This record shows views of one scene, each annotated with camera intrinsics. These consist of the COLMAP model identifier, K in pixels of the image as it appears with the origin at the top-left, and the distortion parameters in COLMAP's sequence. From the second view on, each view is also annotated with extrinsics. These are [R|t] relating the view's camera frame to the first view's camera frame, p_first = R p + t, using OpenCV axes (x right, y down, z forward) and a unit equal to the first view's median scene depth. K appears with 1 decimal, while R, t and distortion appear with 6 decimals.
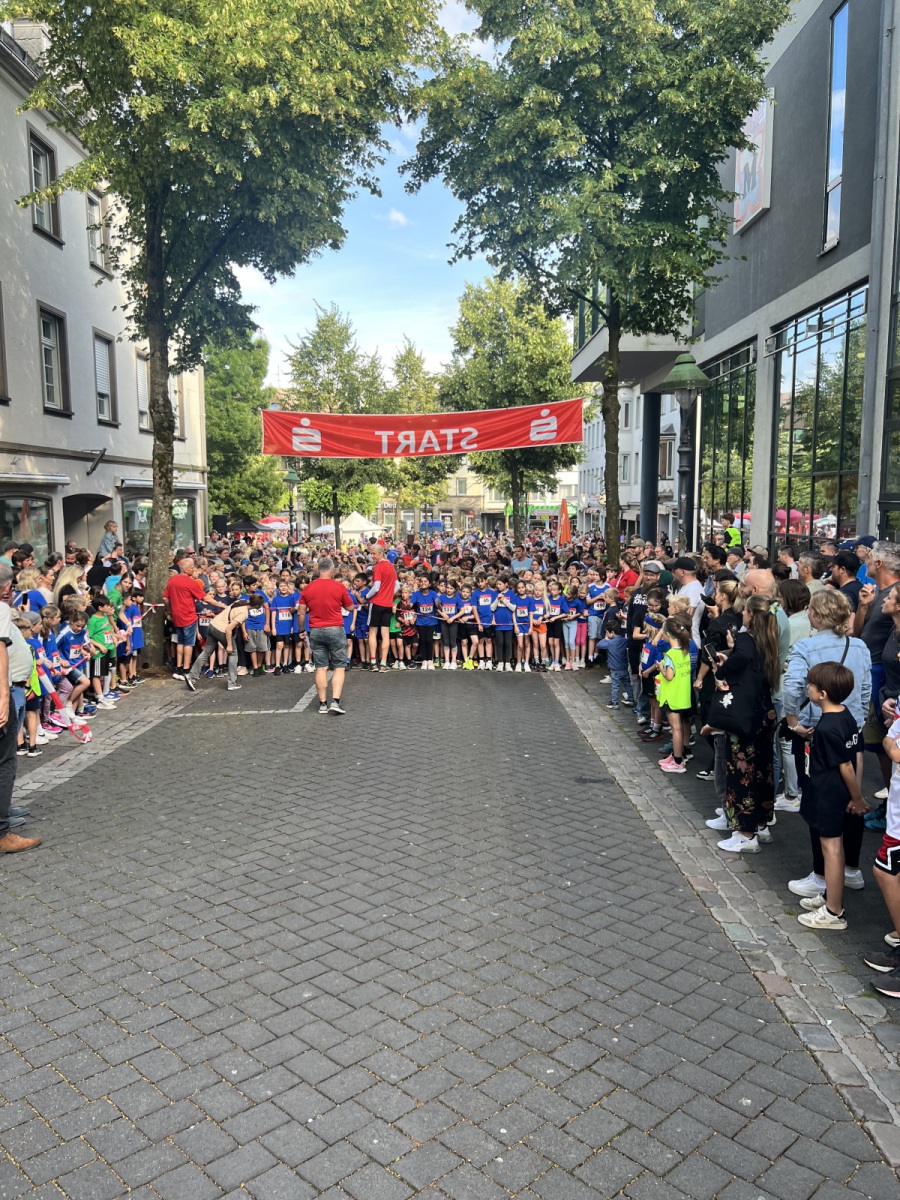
lens RADIAL K [[901.7, 0, 456.2], [0, 901.7, 610.3], [0, 0, 1]] dist [0.050104, -0.053615]
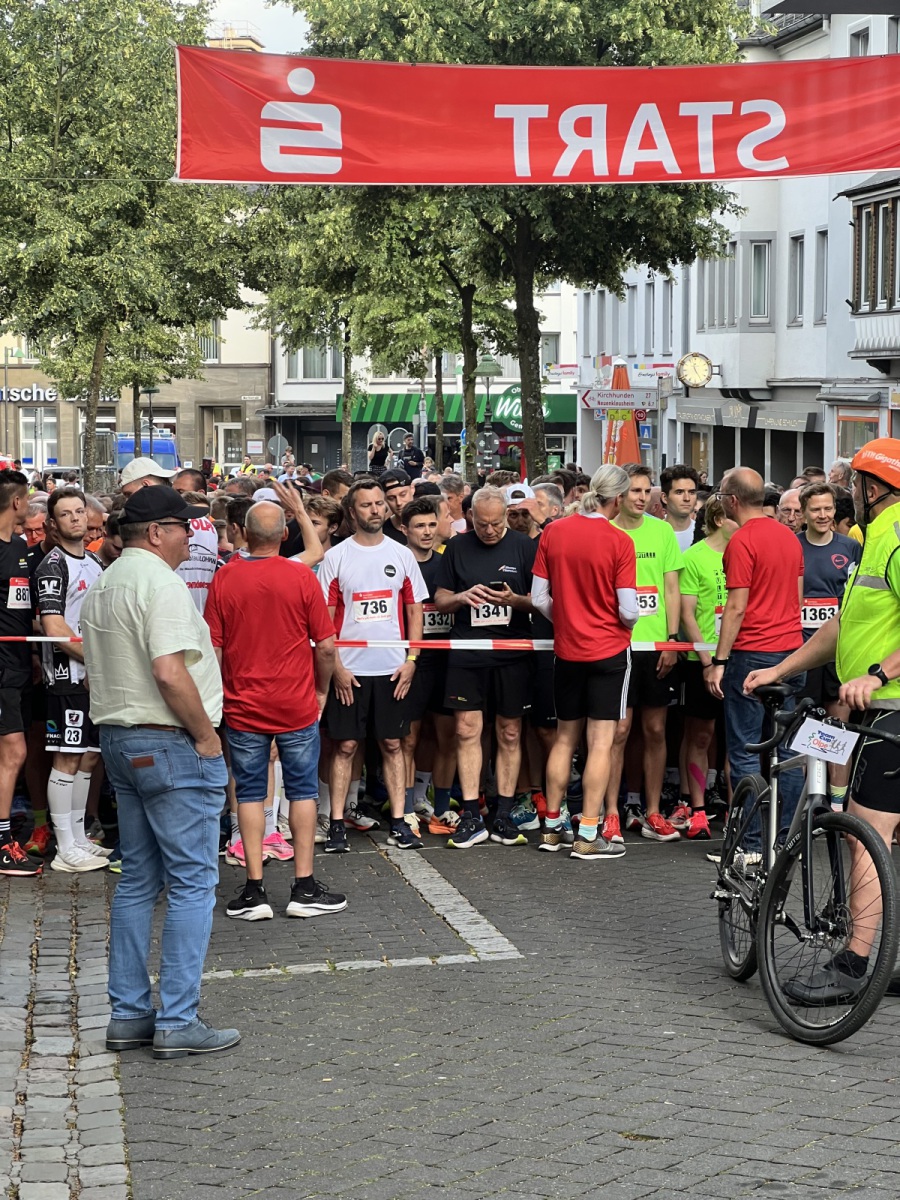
lens RADIAL K [[2686.1, 0, 384.8], [0, 2686.1, 607.5], [0, 0, 1]] dist [-0.051754, 0.000000]
pose [[0.993945, -0.008470, 0.109556, -0.206221], [0.012872, 0.999135, -0.039531, 0.015878], [-0.109126, 0.040702, 0.993194, 0.040121]]
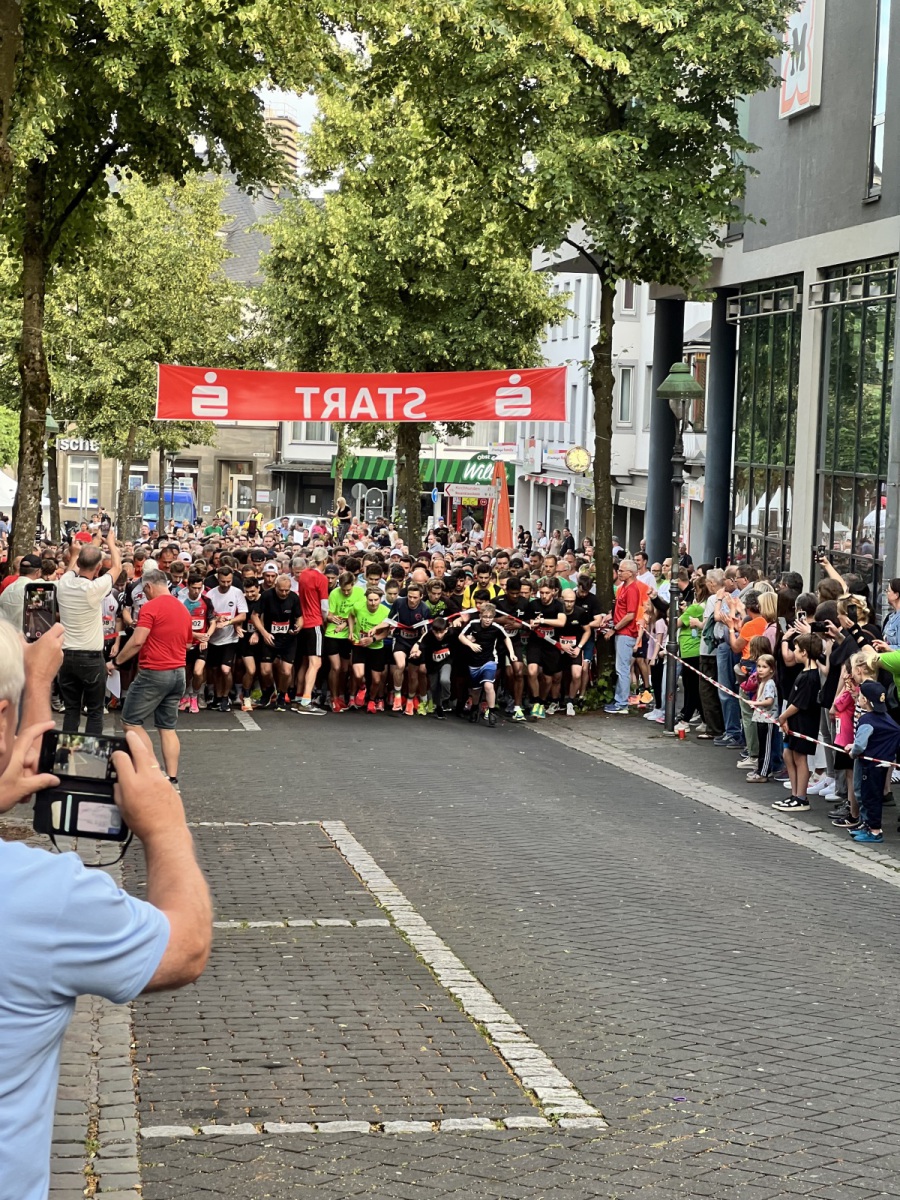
lens RADIAL K [[2686.1, 0, 449.7], [0, 2686.1, 589.1], [0, 0, 1]] dist [-0.051754, 0.000000]
pose [[0.992023, 0.037533, 0.120341, -0.196502], [-0.030299, 0.997654, -0.061384, 0.088220], [-0.122362, 0.057248, 0.990833, -1.076422]]
